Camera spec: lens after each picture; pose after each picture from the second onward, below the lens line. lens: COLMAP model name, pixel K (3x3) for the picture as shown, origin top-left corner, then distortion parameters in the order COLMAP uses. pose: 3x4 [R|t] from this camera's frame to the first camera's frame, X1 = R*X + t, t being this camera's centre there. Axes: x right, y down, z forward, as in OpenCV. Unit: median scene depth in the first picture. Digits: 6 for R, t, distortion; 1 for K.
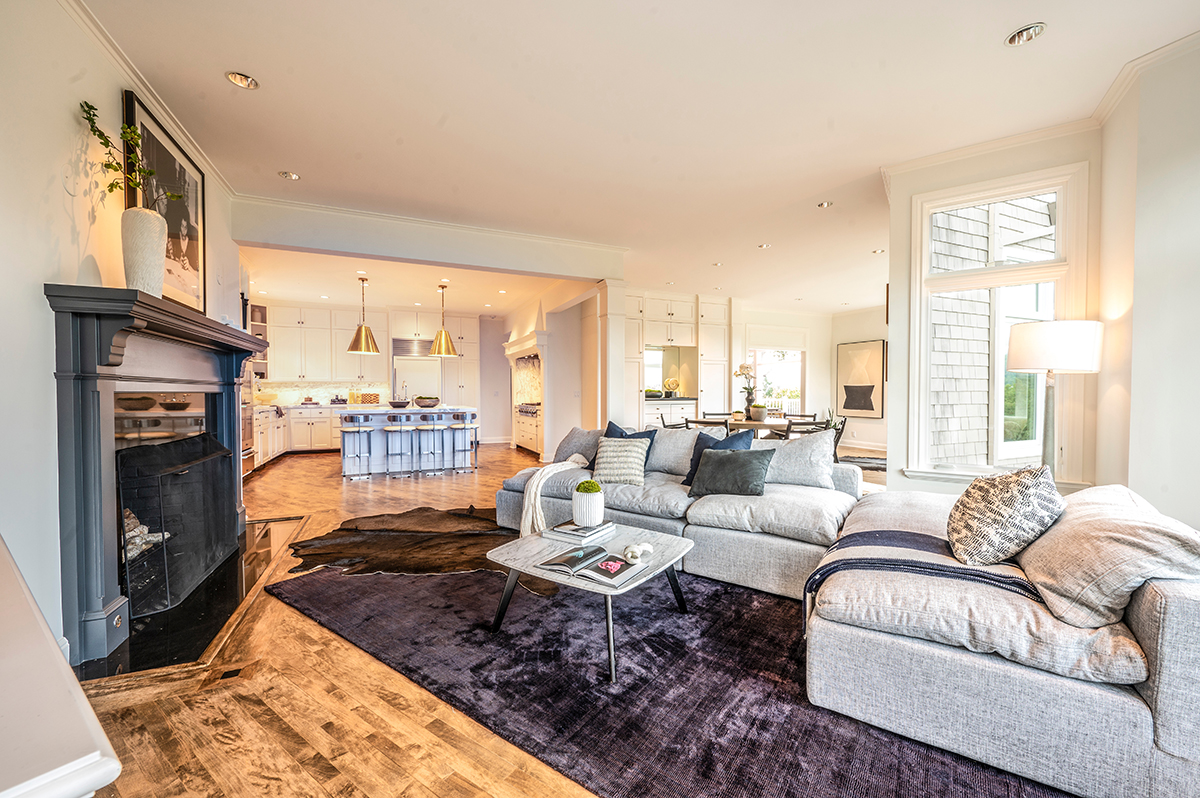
lens RADIAL K [[470.6, 0, 603.3], [0, 470.6, 401.2], [0, 0, 1]] dist [0.003279, 0.000123]
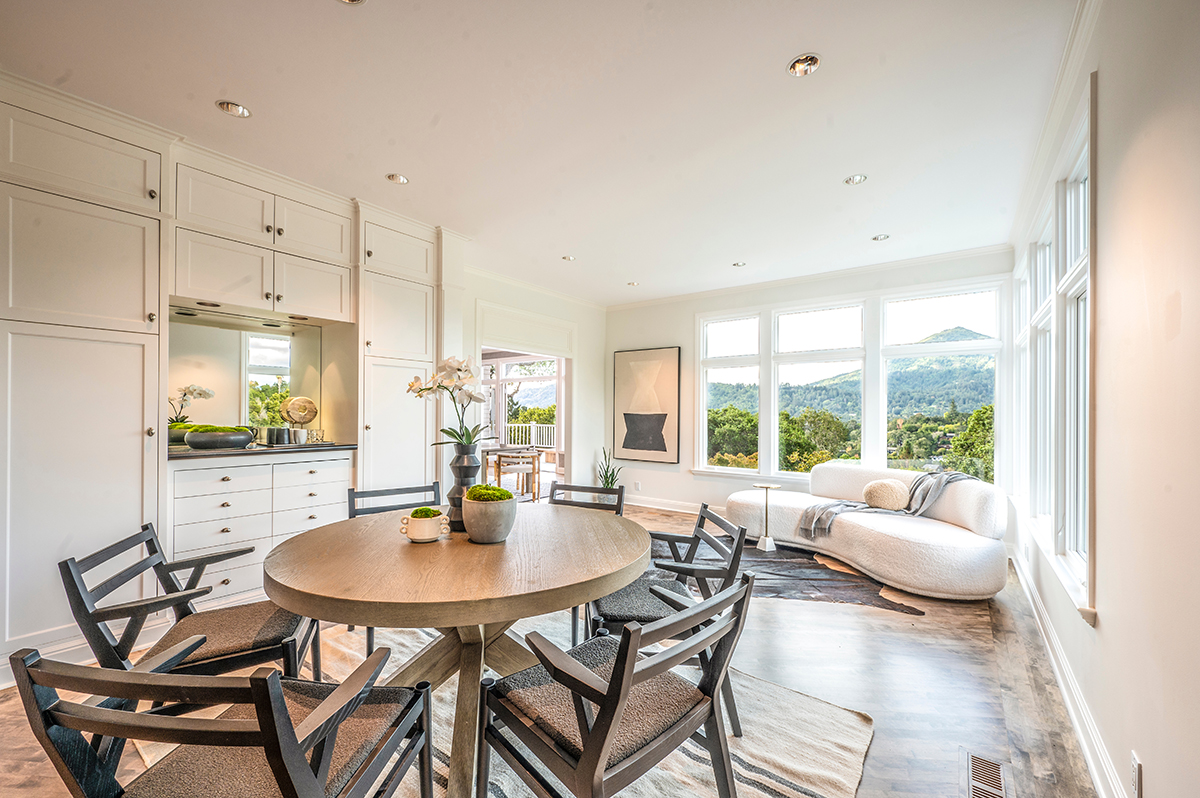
lens RADIAL K [[470.6, 0, 595.9], [0, 470.6, 409.5], [0, 0, 1]] dist [0.003279, 0.000123]
pose [[0.873016, 0.008063, 0.487625, 0.182130], [0.003345, 0.999741, -0.022520, -0.028277], [-0.487680, 0.021291, 0.872763, 0.526542]]
